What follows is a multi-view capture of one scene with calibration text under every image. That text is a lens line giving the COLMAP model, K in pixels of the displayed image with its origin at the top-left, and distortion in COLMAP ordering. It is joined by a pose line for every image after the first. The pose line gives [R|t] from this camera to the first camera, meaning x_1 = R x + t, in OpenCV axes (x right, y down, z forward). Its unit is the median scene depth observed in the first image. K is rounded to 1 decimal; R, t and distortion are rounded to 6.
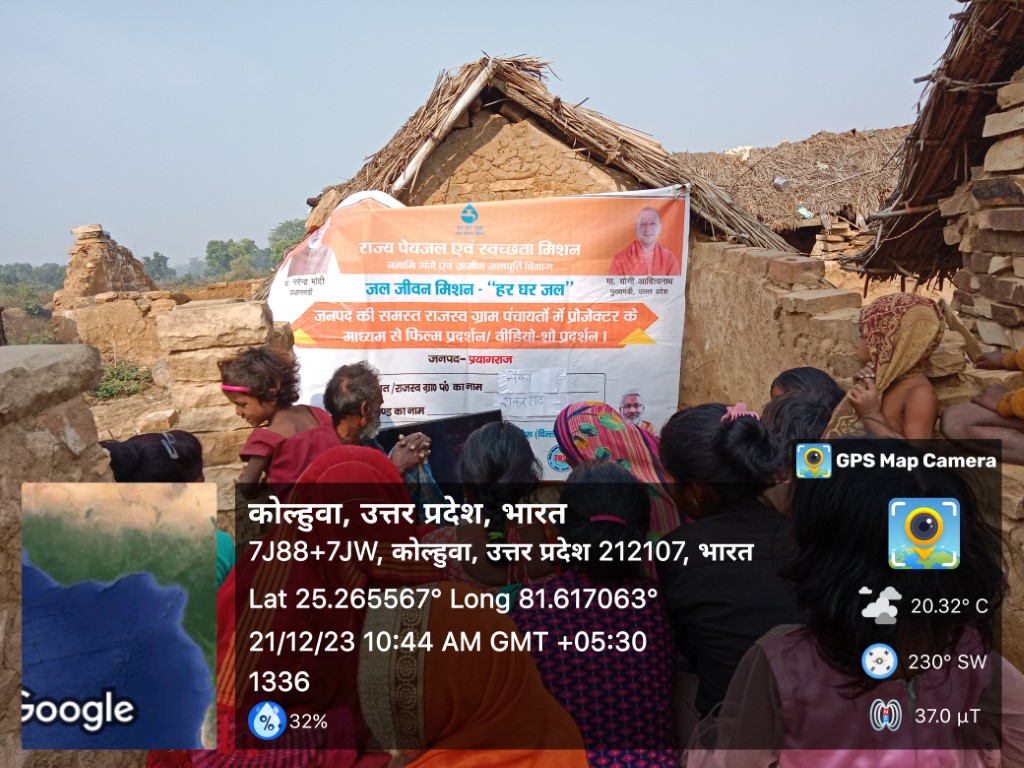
lens RADIAL K [[720.4, 0, 492.6], [0, 720.4, 381.6], [0, 0, 1]] dist [-0.044562, 0.025208]
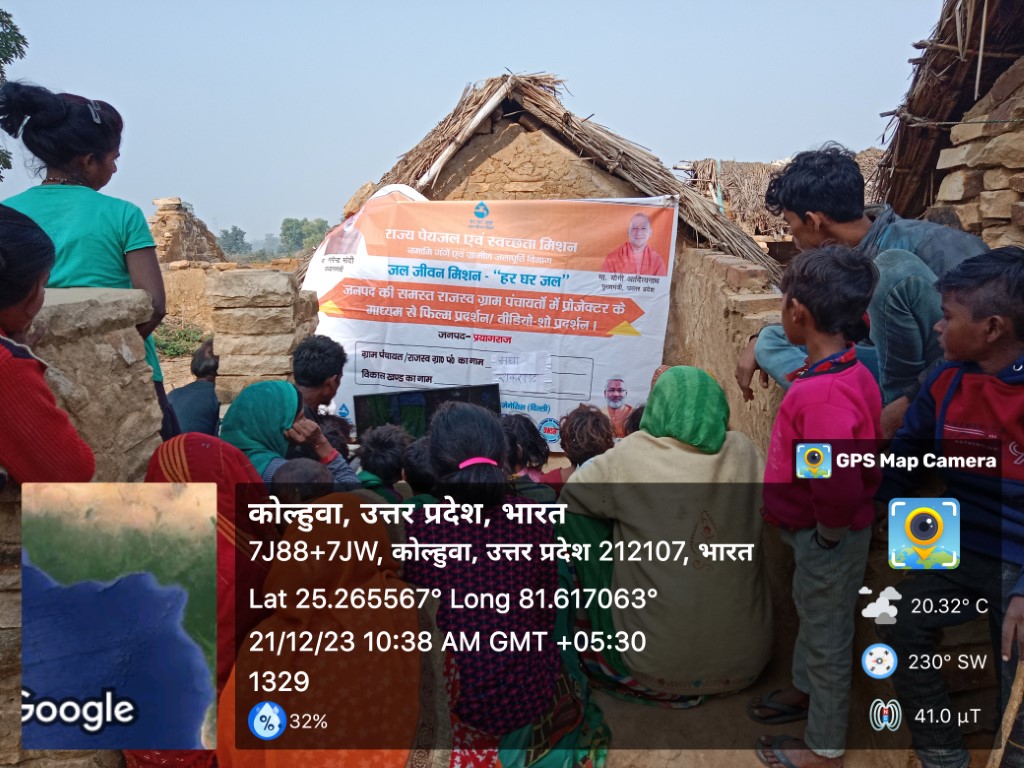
lens RADIAL K [[720.4, 0, 503.6], [0, 720.4, 383.5], [0, 0, 1]] dist [-0.044562, 0.025208]
pose [[0.994894, 0.076056, -0.066343, 0.097320], [-0.075149, 0.997043, 0.016067, 0.020662], [0.067369, -0.010999, 0.997667, -0.140174]]
